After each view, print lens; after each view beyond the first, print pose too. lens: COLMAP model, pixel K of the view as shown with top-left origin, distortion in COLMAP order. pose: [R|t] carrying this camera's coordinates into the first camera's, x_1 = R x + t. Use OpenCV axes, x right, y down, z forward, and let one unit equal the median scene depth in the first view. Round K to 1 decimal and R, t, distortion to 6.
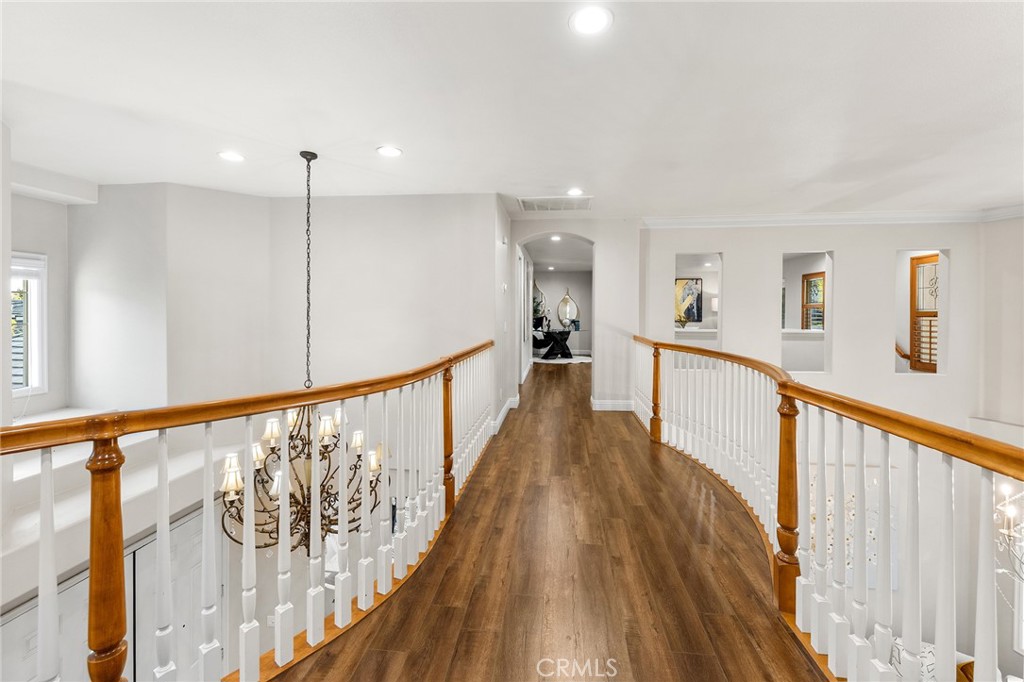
lens RADIAL K [[412.7, 0, 508.6], [0, 412.7, 318.1], [0, 0, 1]] dist [0.000119, -0.000115]
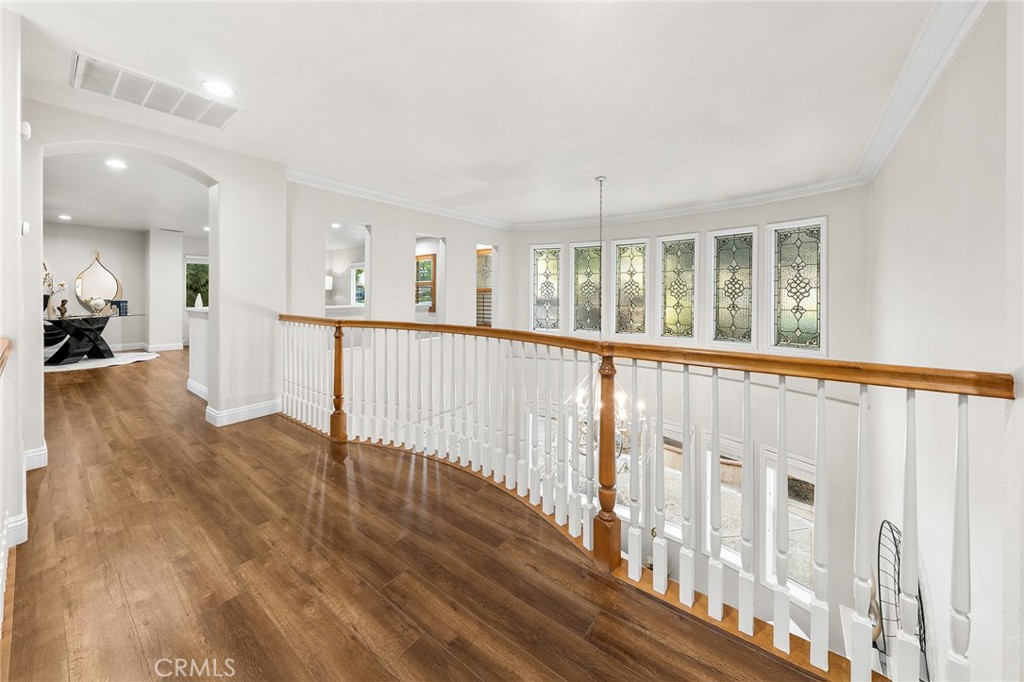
lens RADIAL K [[382.8, 0, 511.0], [0, 382.8, 296.1], [0, 0, 1]] dist [0.006487, -0.000103]
pose [[0.514372, -0.008846, 0.857521, -0.107371], [0.013569, 0.999906, 0.002176, 0.013463], [-0.857460, 0.010517, 0.514444, 0.297264]]
